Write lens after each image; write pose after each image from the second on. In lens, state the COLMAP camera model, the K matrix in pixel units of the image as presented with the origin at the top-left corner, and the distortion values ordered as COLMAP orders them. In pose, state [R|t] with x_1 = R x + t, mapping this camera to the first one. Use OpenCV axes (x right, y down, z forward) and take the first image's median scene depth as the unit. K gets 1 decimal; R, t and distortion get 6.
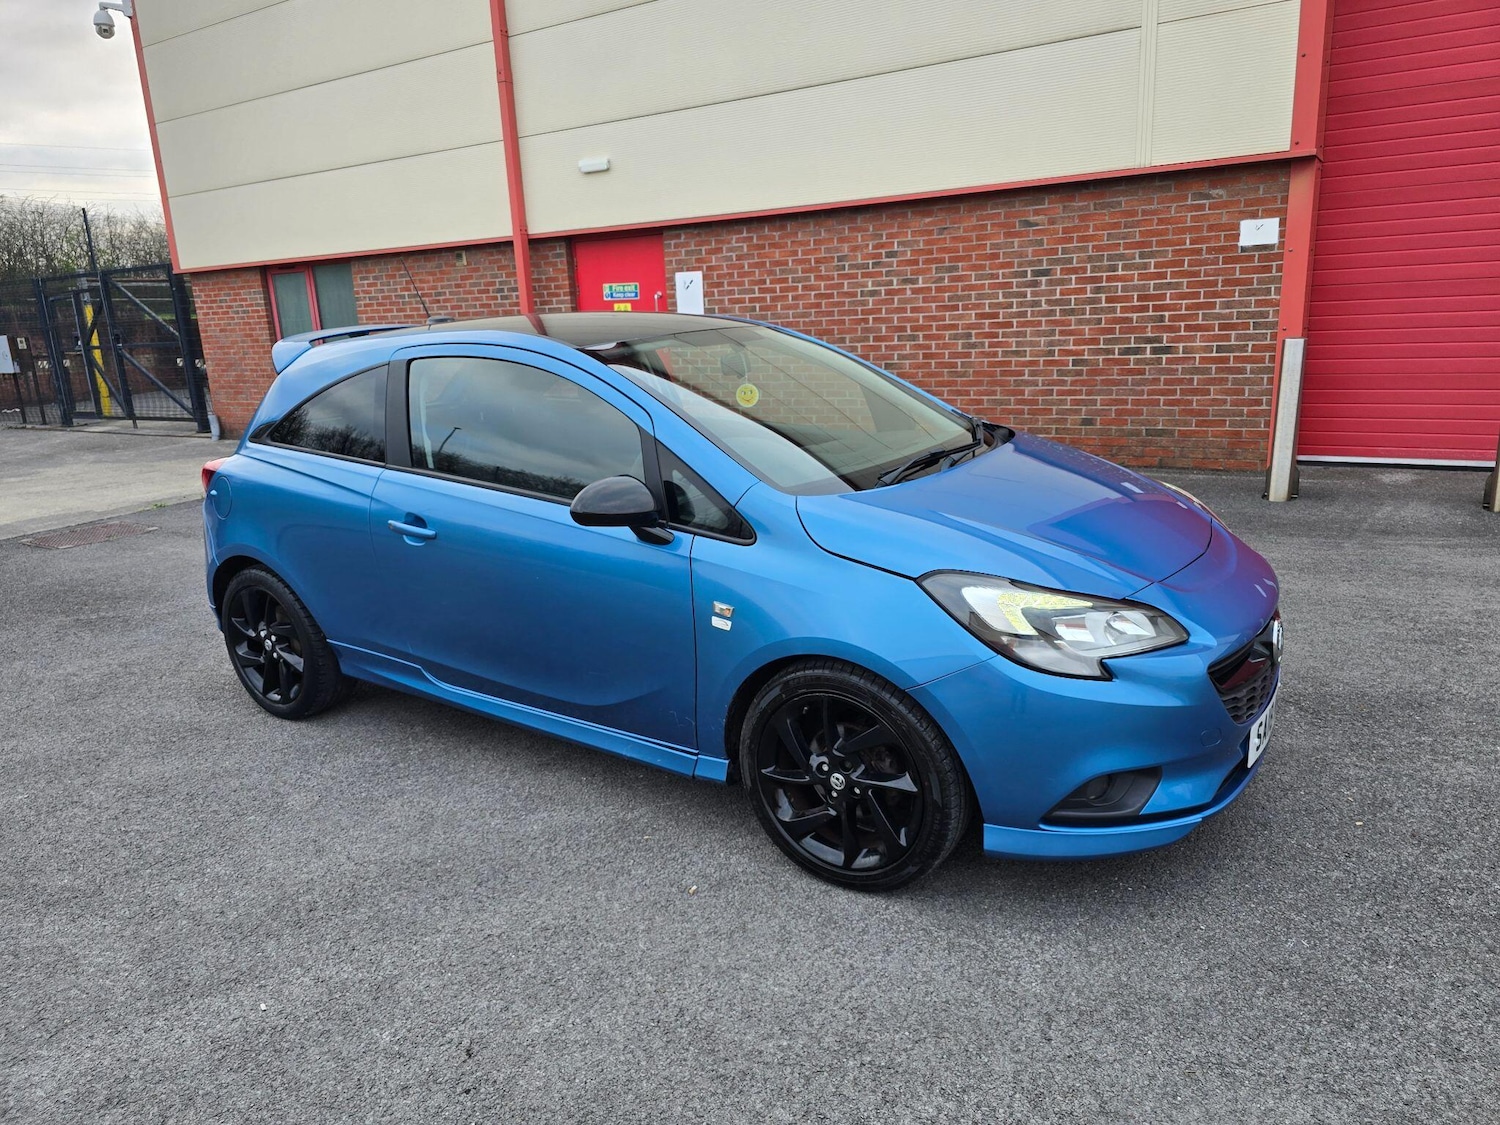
lens RADIAL K [[1001.1, 0, 771.2], [0, 1001.1, 560.3], [0, 0, 1]] dist [0.060383, -0.055746]
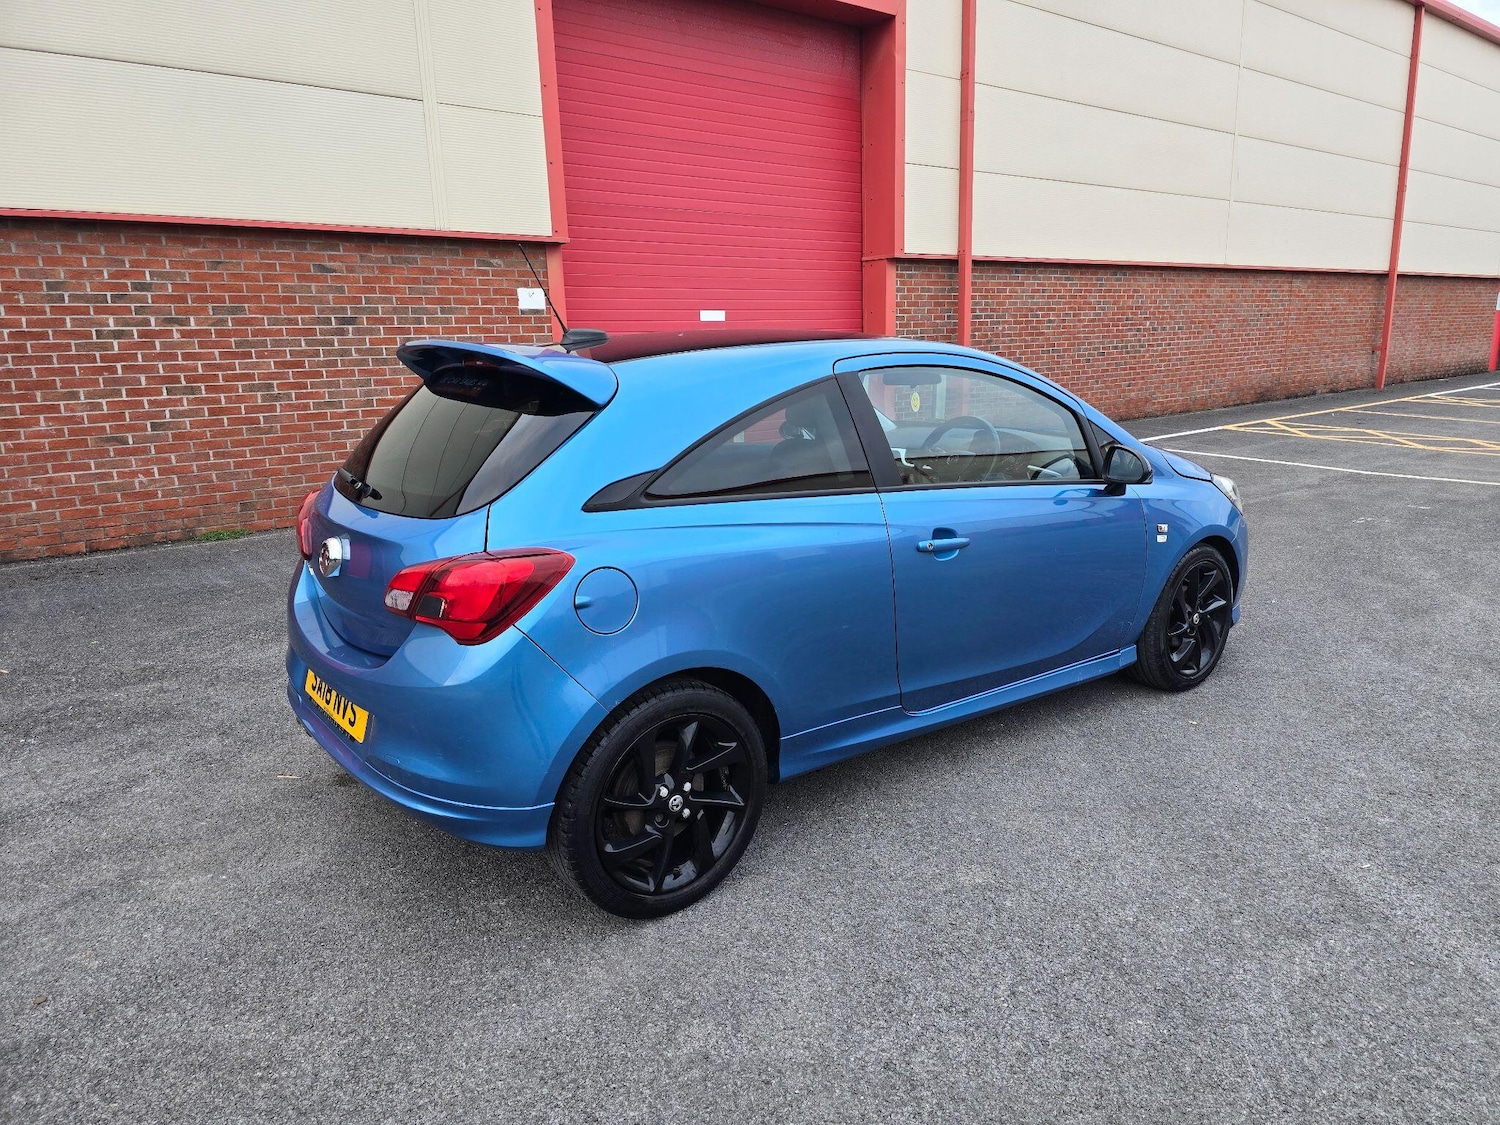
lens RADIAL K [[982.7, 0, 759.6], [0, 982.7, 561.7], [0, 0, 1]] dist [0.061462, -0.053643]
pose [[0.330878, -0.172570, 0.927760, -0.485928], [0.237537, 0.966712, 0.095100, -0.055693], [-0.913288, 0.188911, 0.360855, 0.318667]]
